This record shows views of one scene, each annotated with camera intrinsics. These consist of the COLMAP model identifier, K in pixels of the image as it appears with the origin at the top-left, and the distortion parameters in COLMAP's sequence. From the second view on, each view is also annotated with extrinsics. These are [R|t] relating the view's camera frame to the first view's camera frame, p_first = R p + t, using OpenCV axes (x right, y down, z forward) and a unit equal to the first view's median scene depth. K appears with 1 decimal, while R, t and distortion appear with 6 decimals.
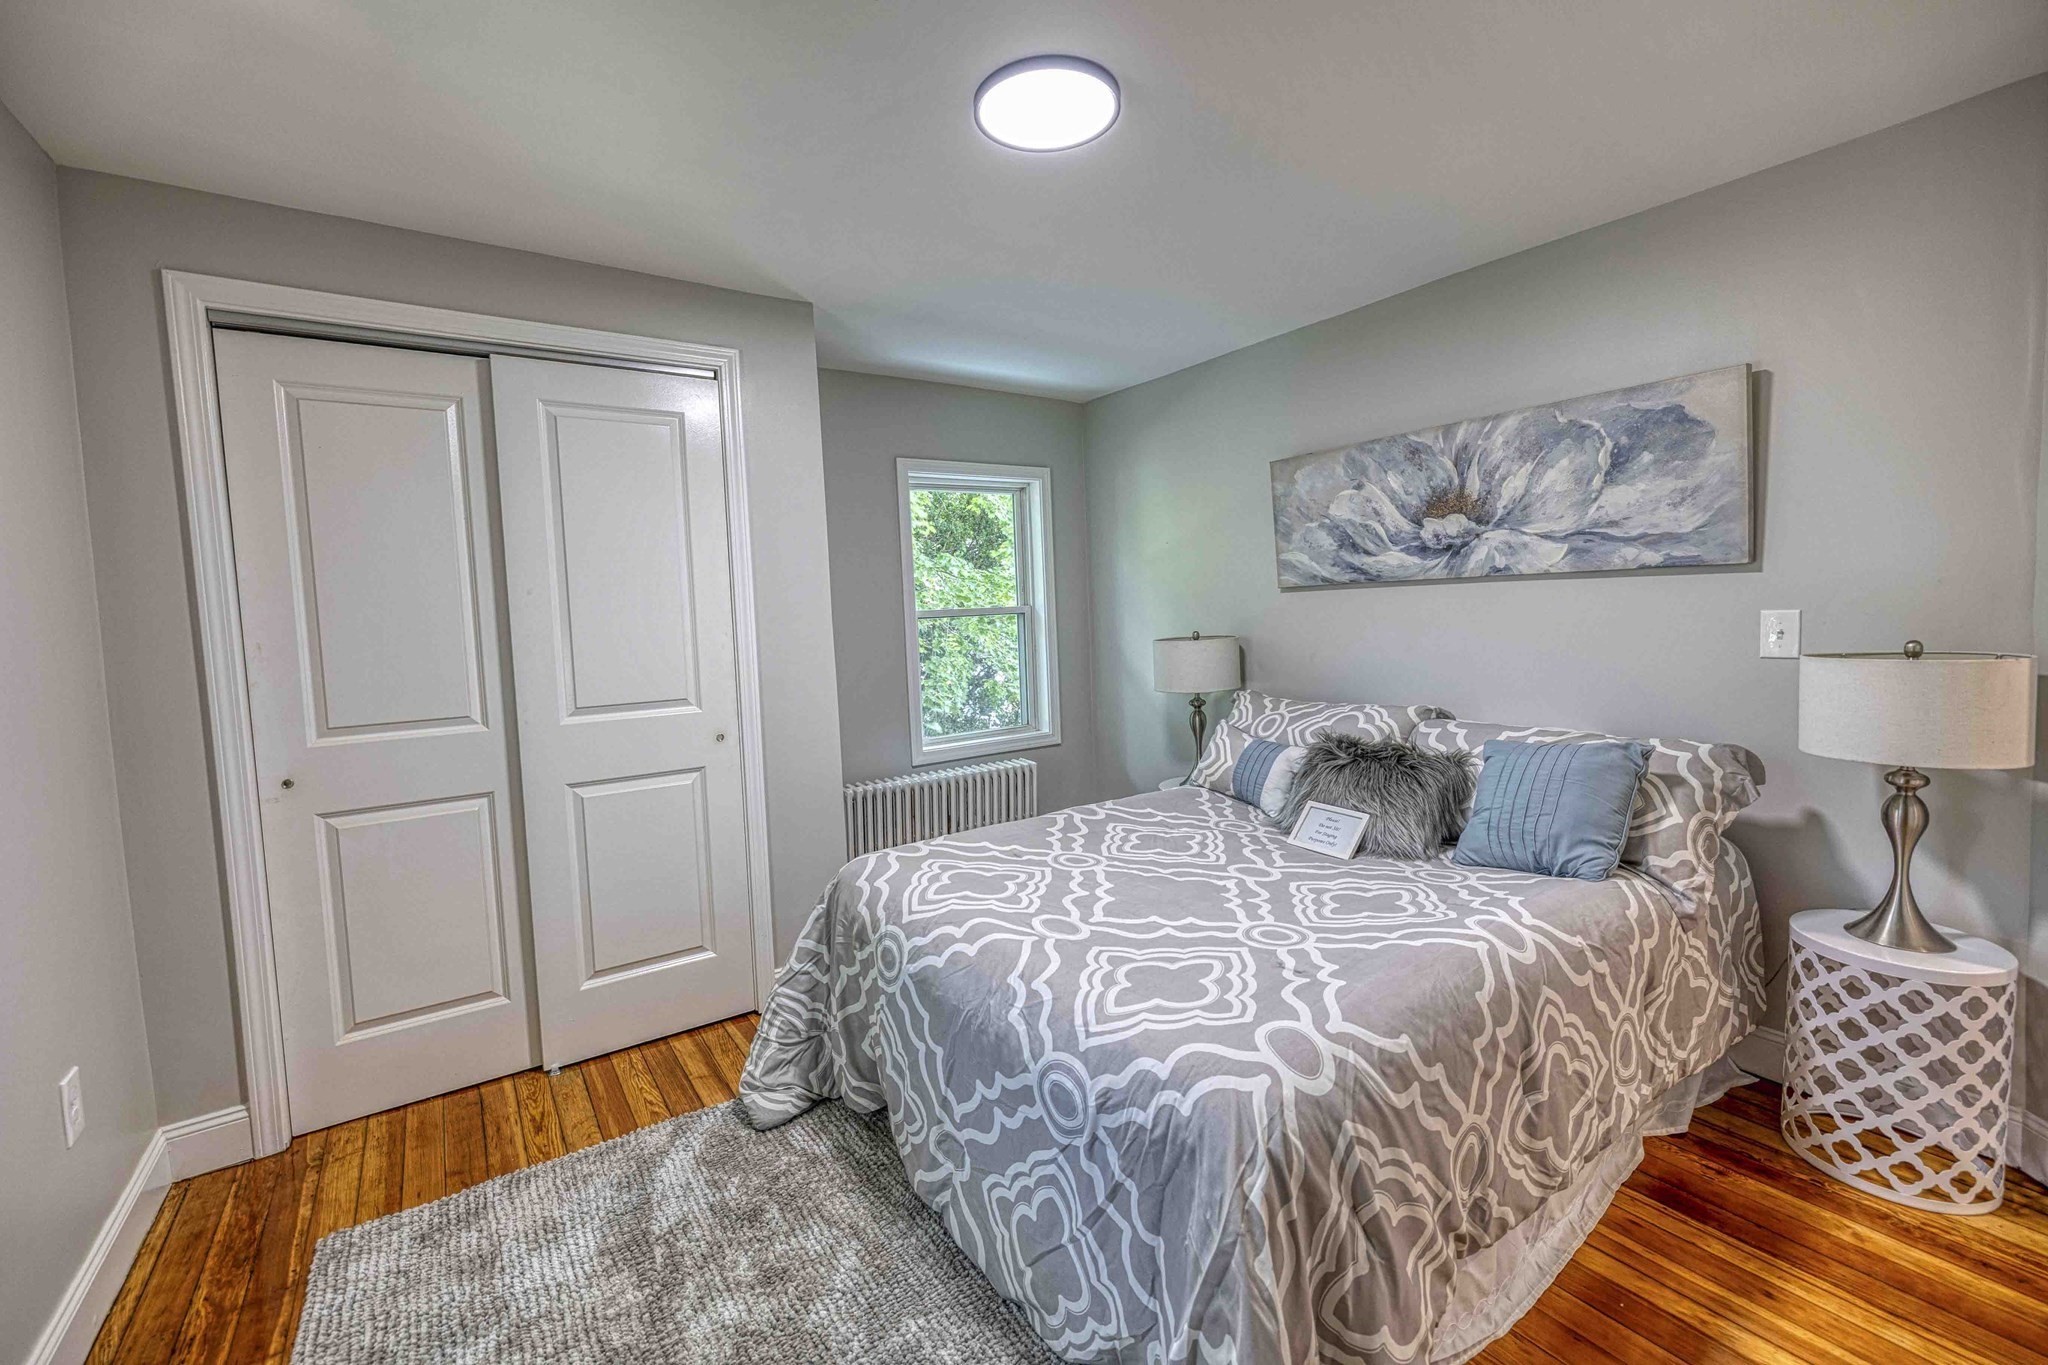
lens RADIAL K [[854.2, 0, 1016.2], [0, 854.2, 669.6], [0, 0, 1]] dist [-0.007071, -0.000083]
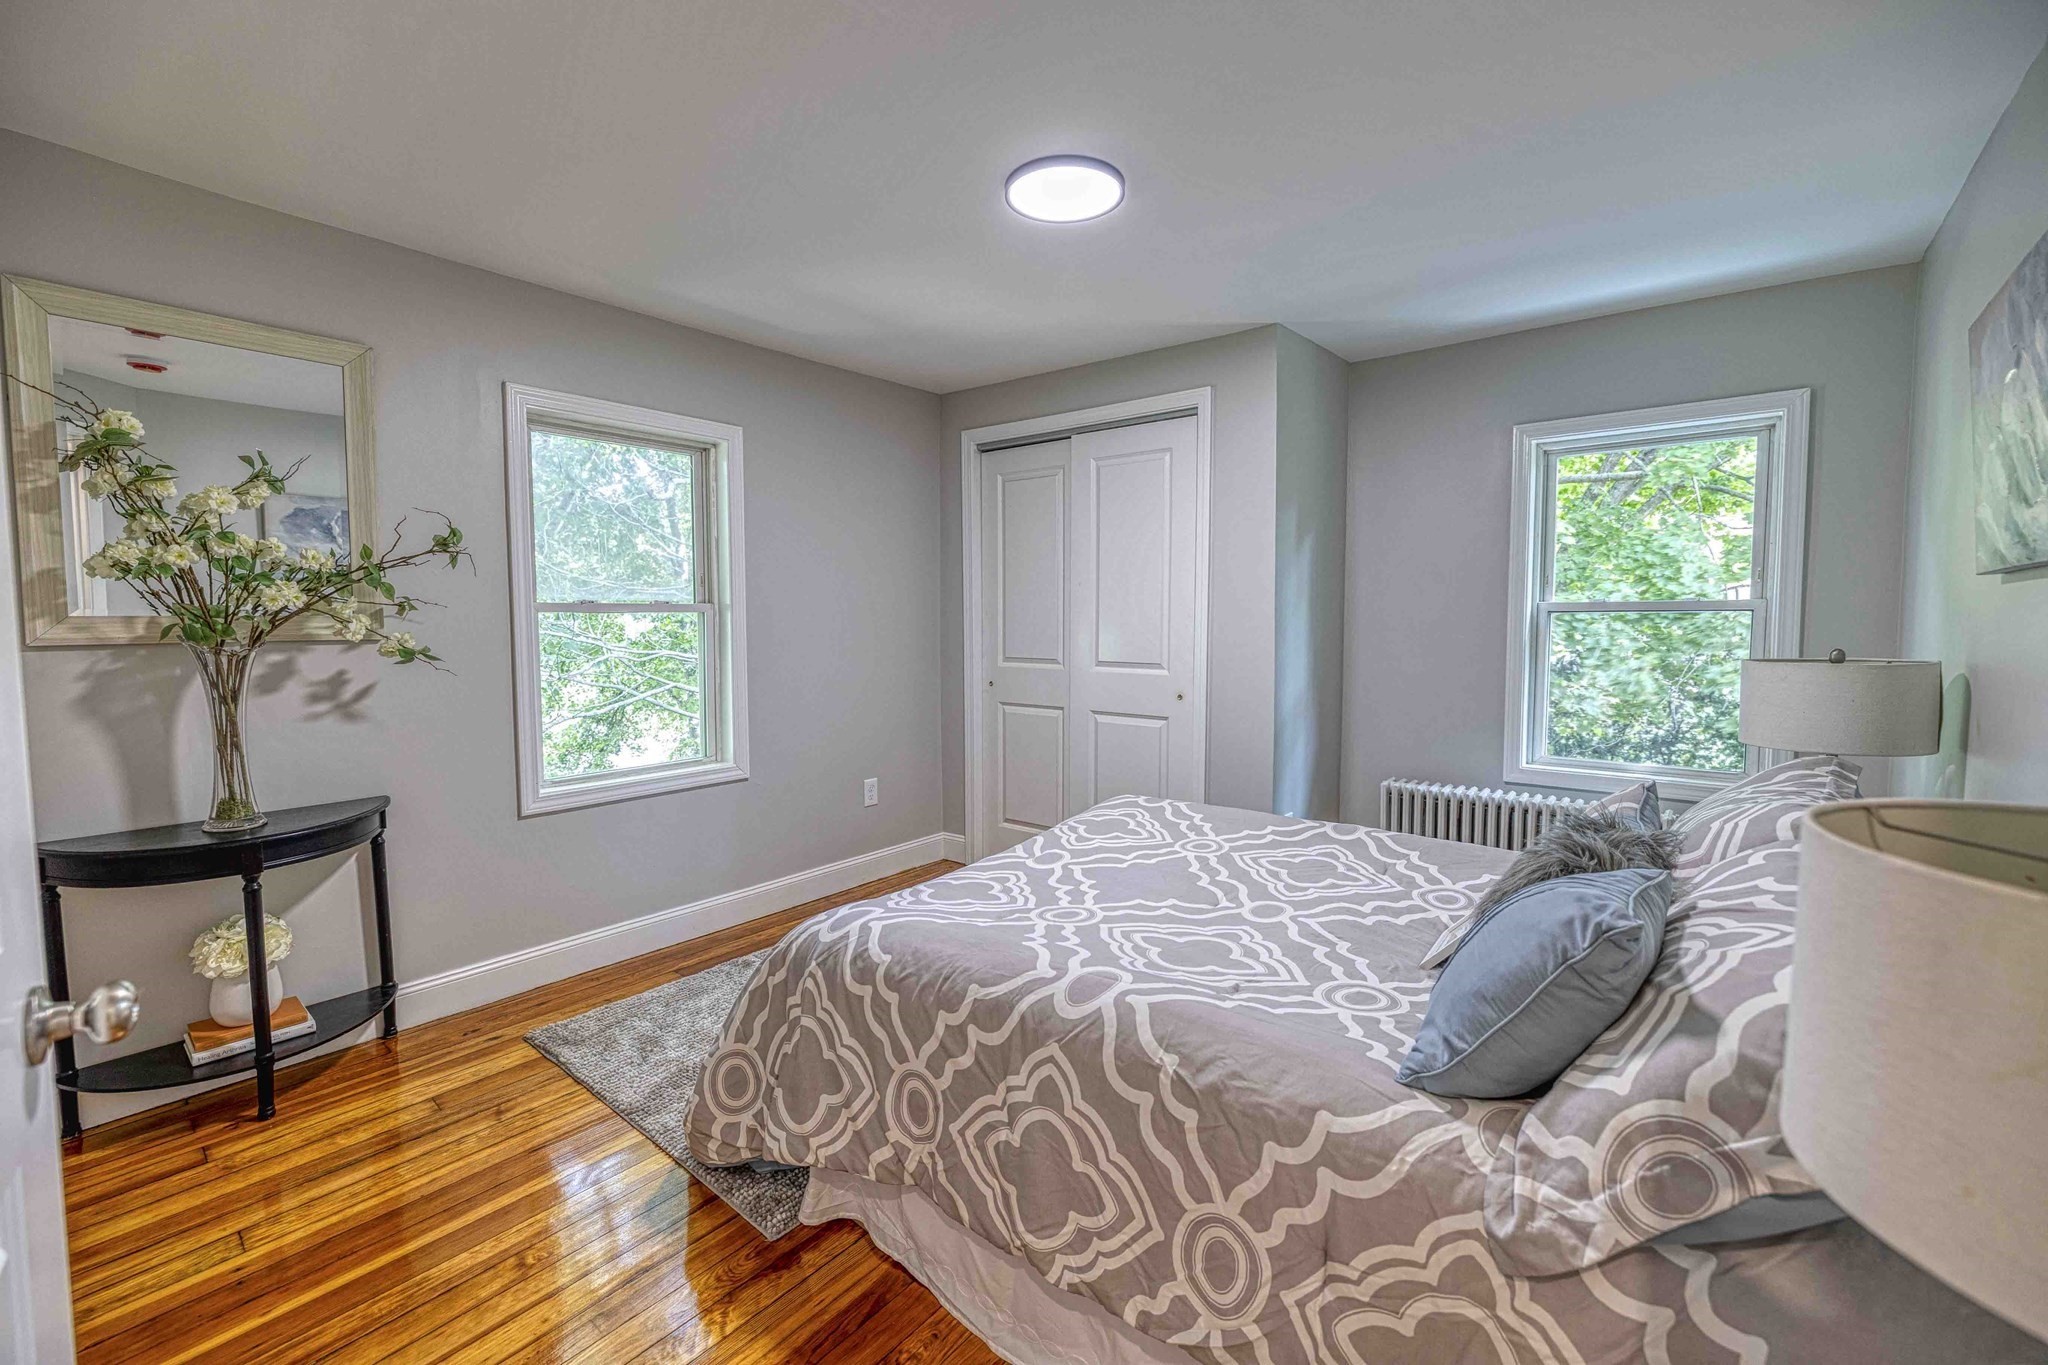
lens RADIAL K [[854.2, 0, 1017.7], [0, 854.2, 676.7], [0, 0, 1]] dist [-0.007071, -0.000083]
pose [[0.285907, 0.106982, -0.952267, 1.086074], [-0.076269, 0.993136, 0.088675, -0.062515], [0.955217, 0.047276, 0.292105, 0.528288]]
